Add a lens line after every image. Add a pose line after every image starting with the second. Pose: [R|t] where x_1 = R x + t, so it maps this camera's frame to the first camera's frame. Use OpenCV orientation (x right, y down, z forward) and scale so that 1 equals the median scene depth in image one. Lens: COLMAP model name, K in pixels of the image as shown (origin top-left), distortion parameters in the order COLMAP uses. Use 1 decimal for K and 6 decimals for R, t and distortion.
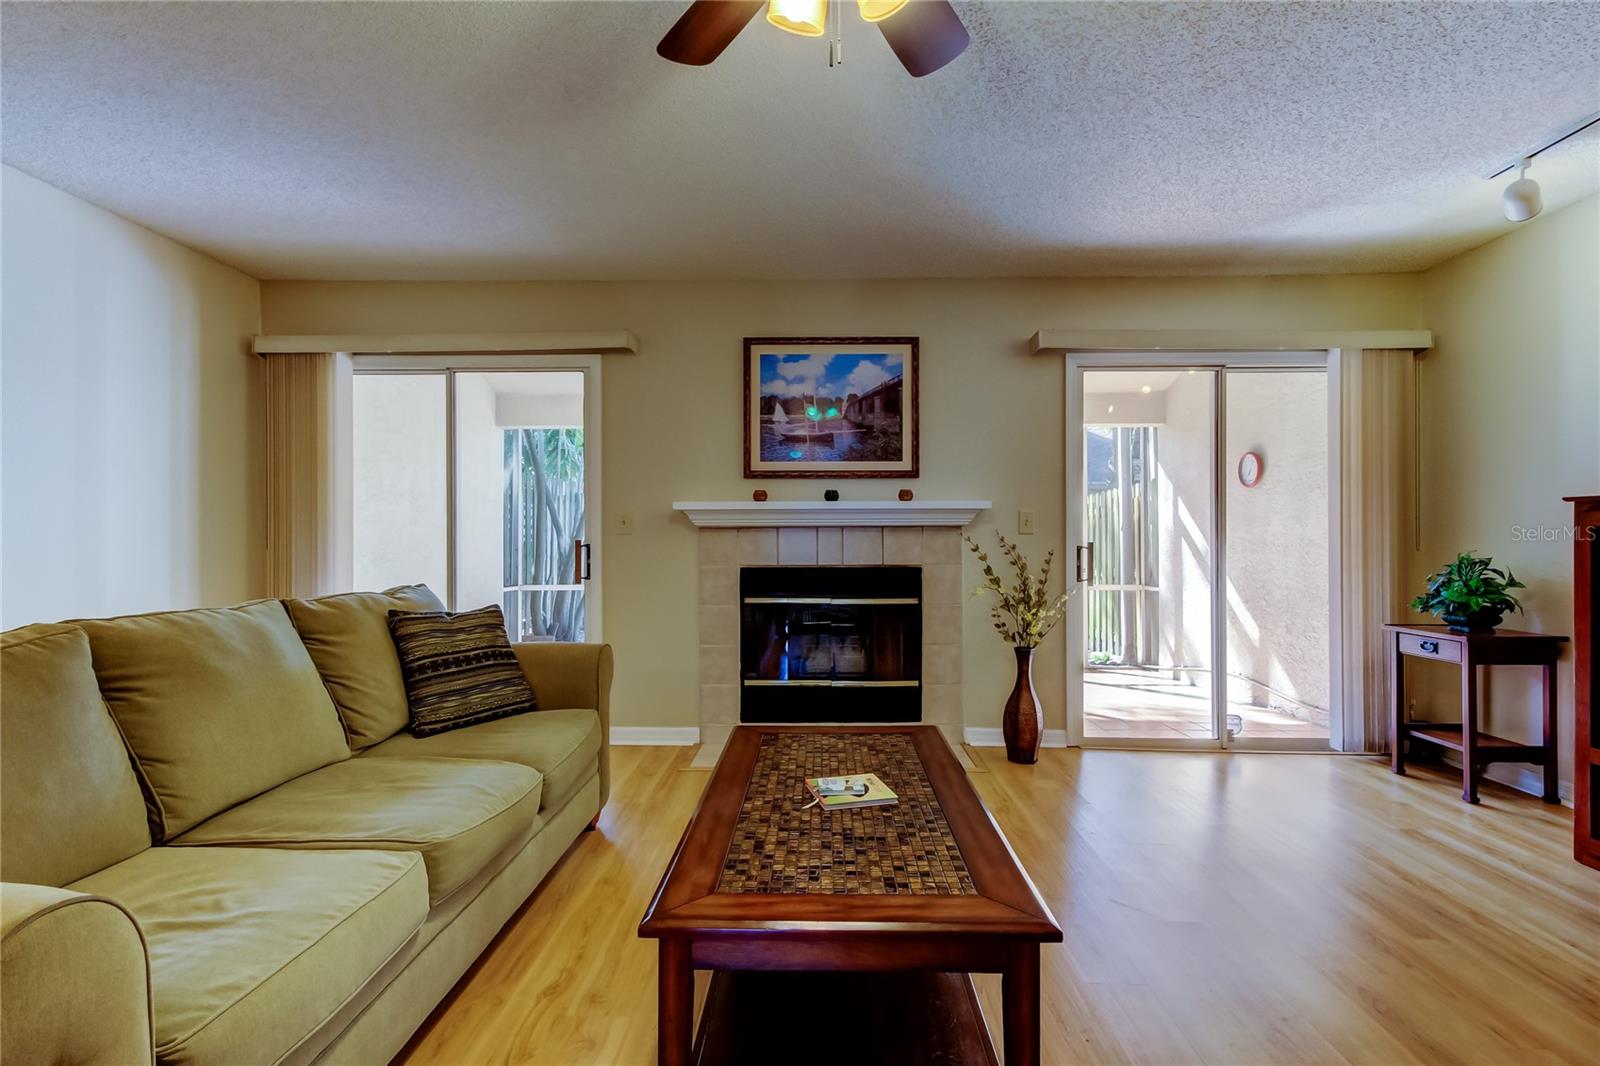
lens RADIAL K [[739.0, 0, 809.2], [0, 739.0, 537.3], [0, 0, 1]] dist [0.018364, -0.000207]
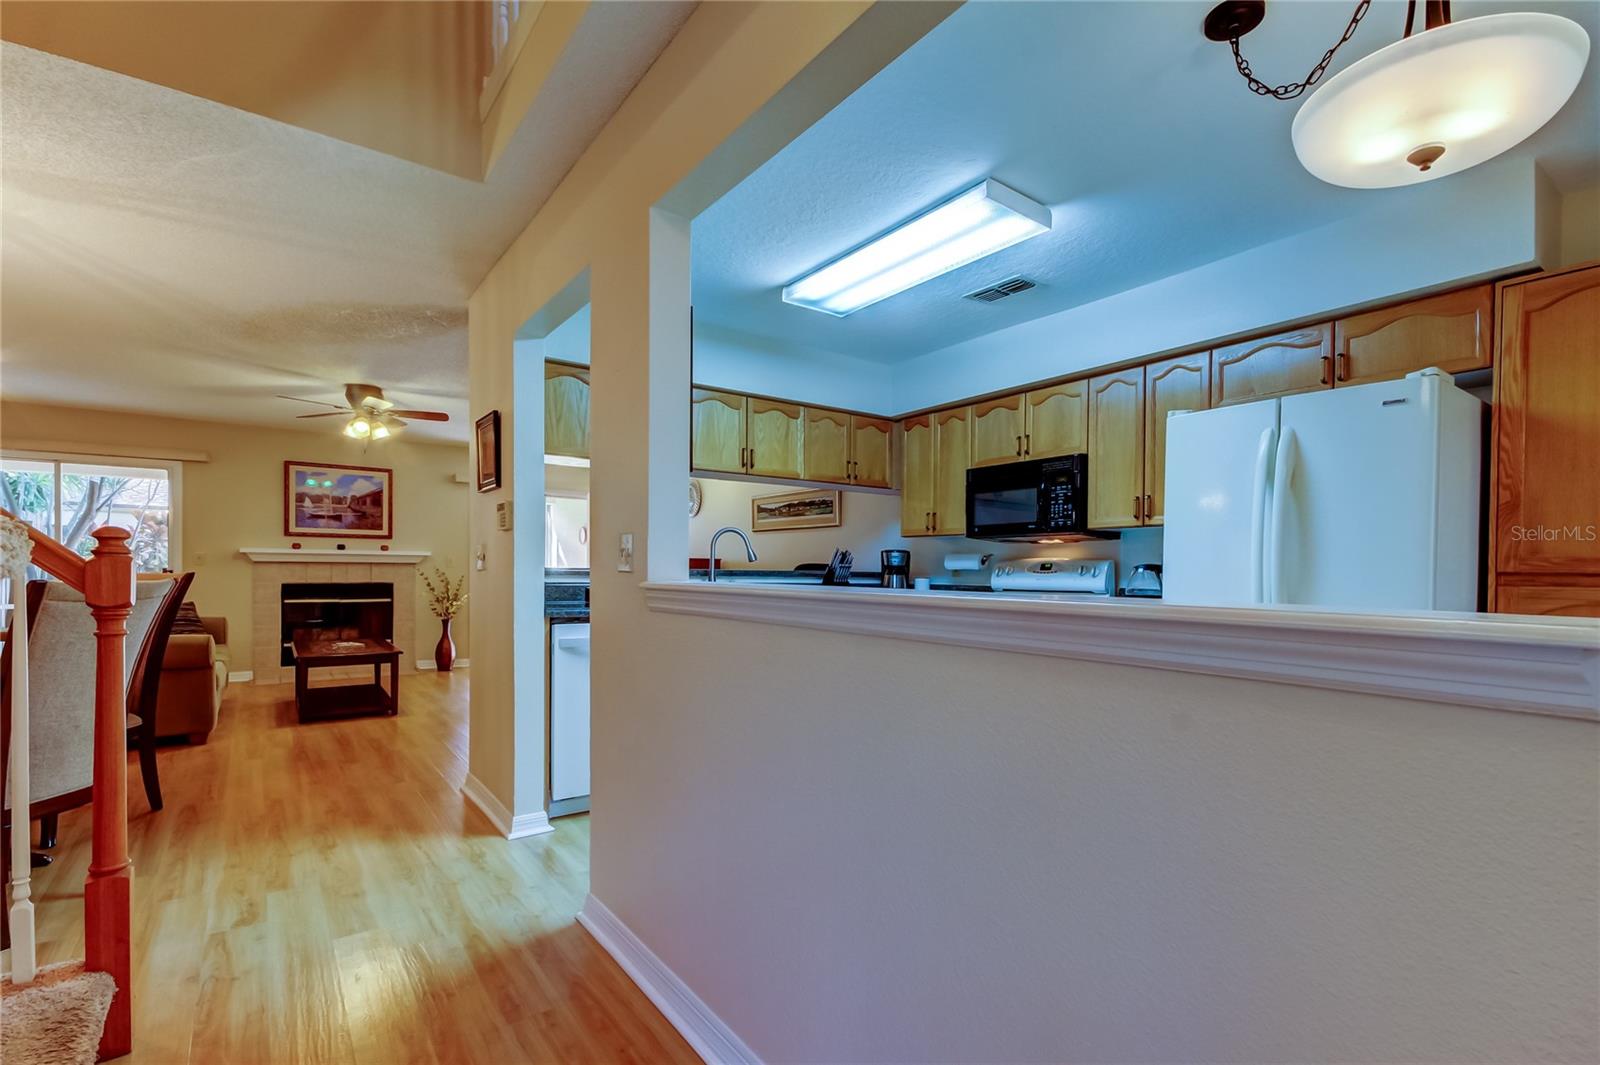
lens RADIAL K [[748.8, 0, 817.7], [0, 748.8, 577.0], [0, 0, 1]] dist [0.015508, -0.000948]
pose [[0.795053, 0.003421, 0.606531, -0.173252], [-0.013846, 0.999826, 0.012510, -0.018695], [-0.606382, -0.018344, 0.794962, -1.337737]]
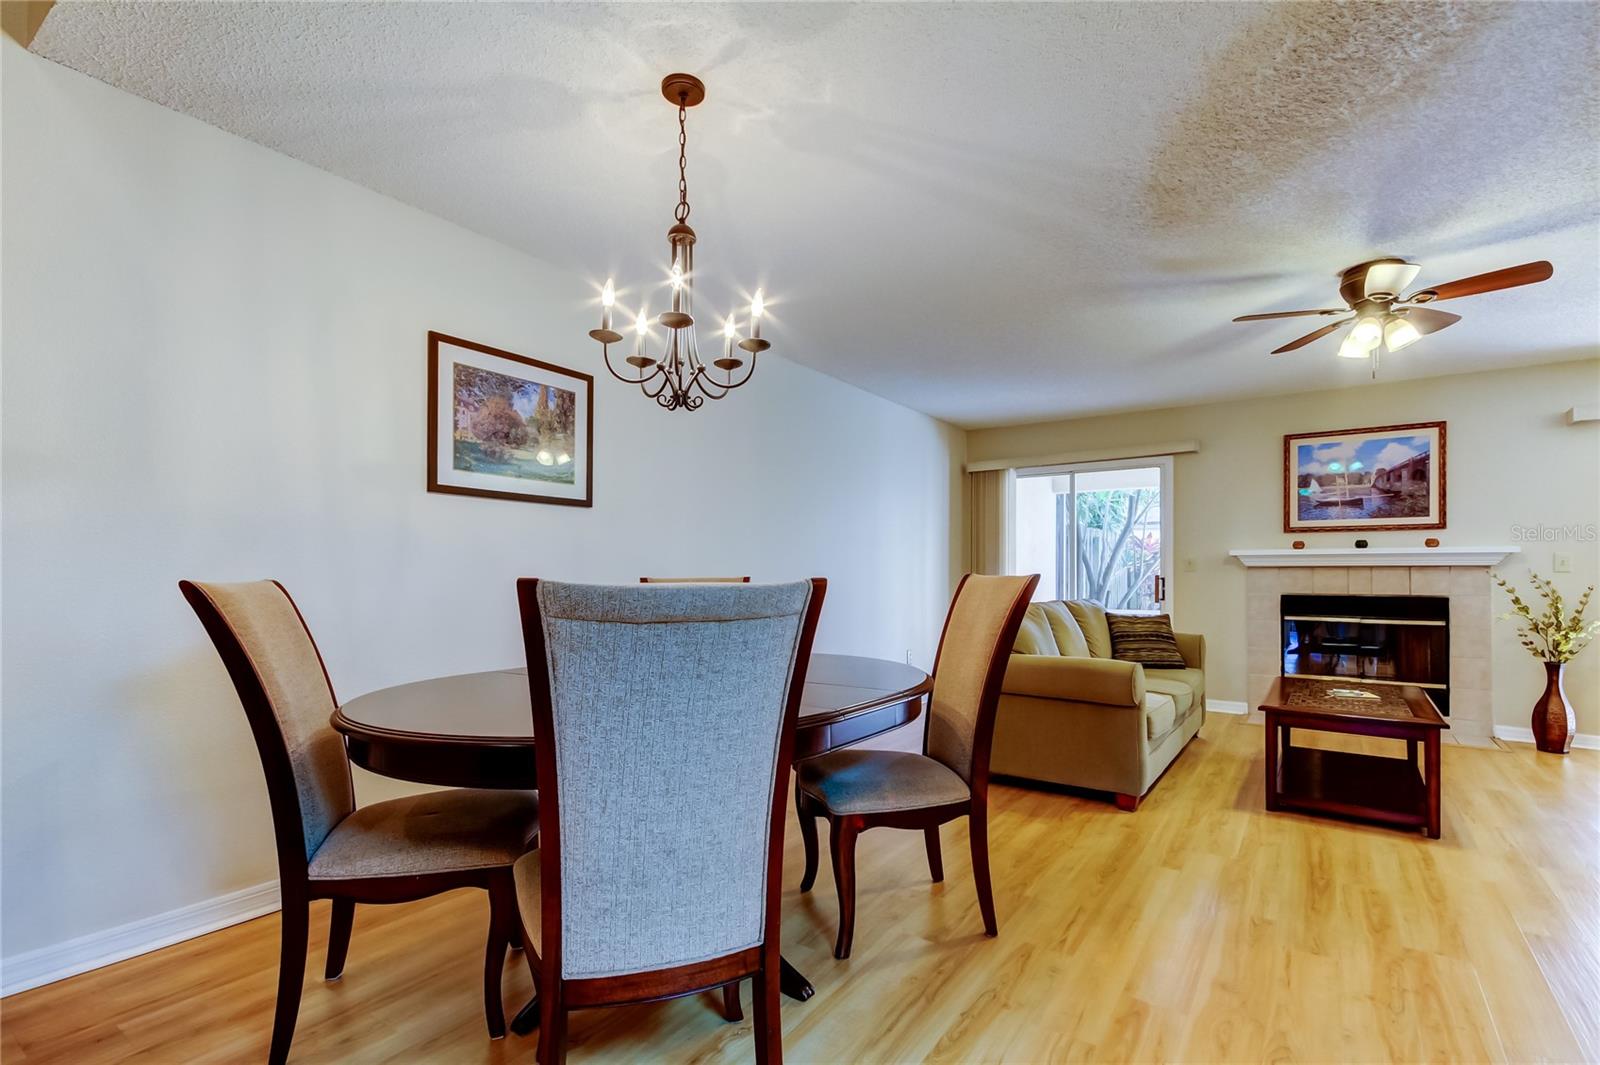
lens RADIAL K [[742.3, 0, 803.7], [0, 742.3, 568.0], [0, 0, 1]] dist [0.015077, -0.001421]
pose [[0.827611, 0.000686, -0.561302, -0.046386], [-0.002324, 0.999995, -0.002205, -0.005896], [0.561297, 0.003129, 0.827608, -0.727398]]
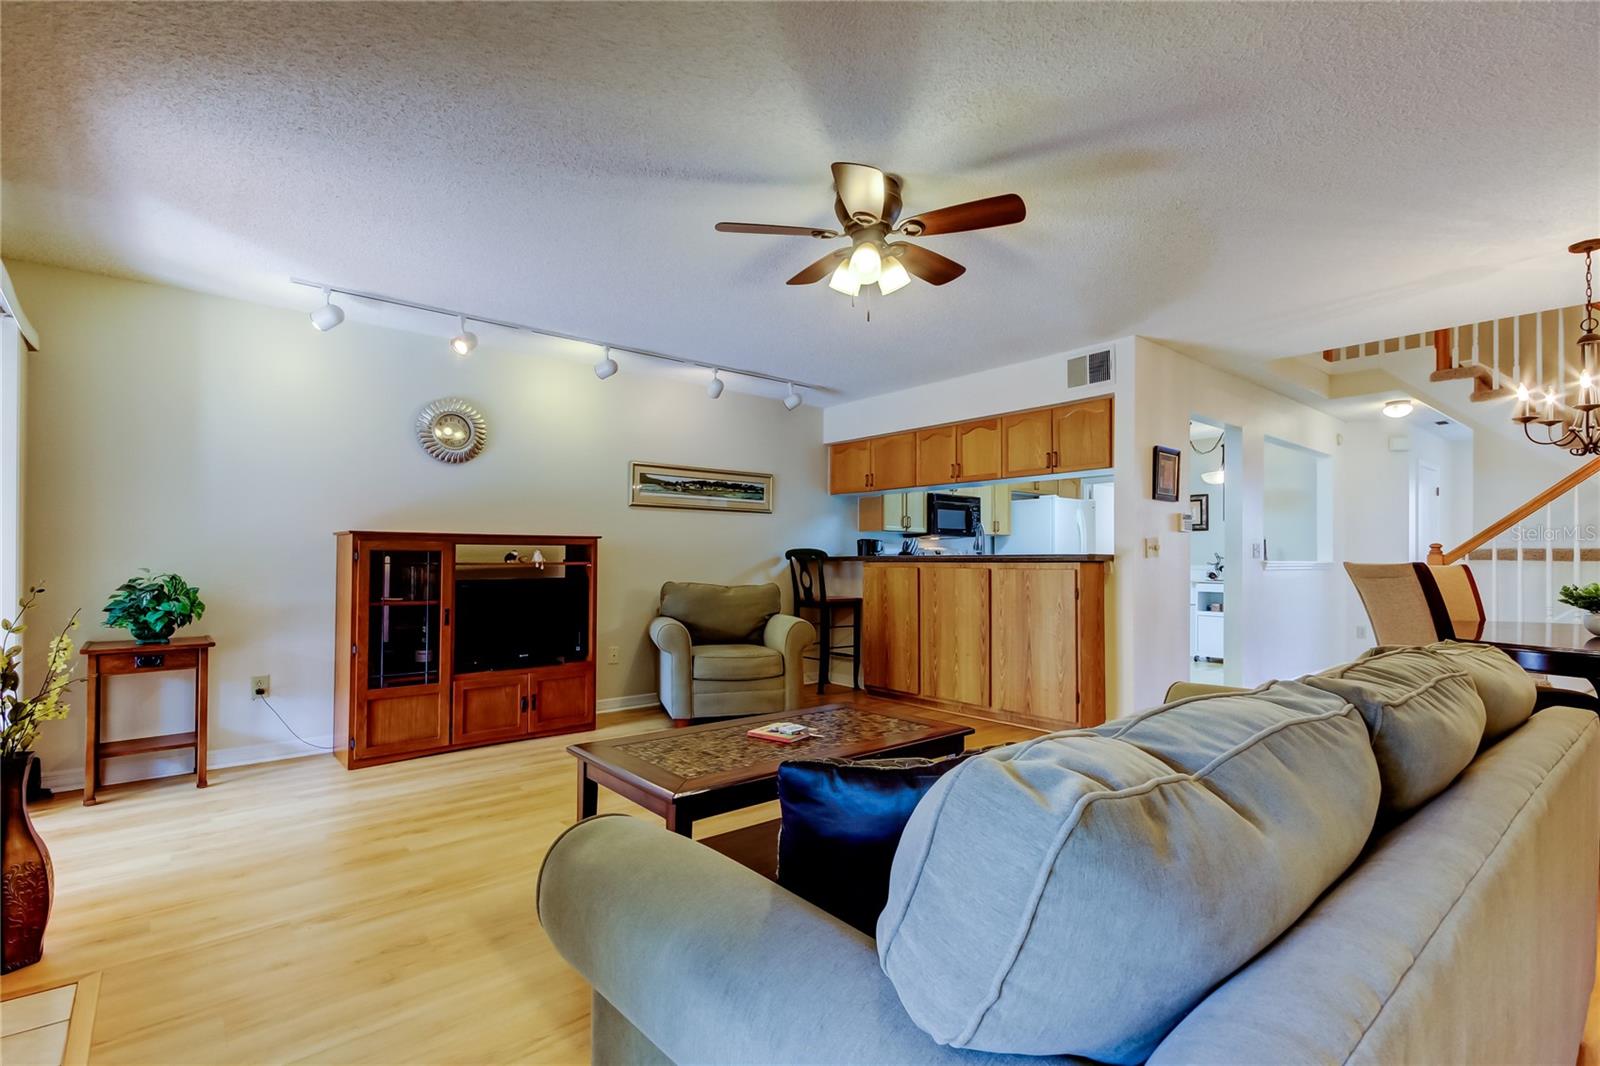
lens RADIAL K [[703.7, 0, 819.4], [0, 703.7, 544.8], [0, 0, 1]] dist [0.010502, -0.000280]
pose [[-0.632842, 0.009723, 0.774220, -0.467667], [-0.009443, 0.999750, -0.020273, -0.004294], [-0.774224, -0.020141, -0.632591, 0.738848]]
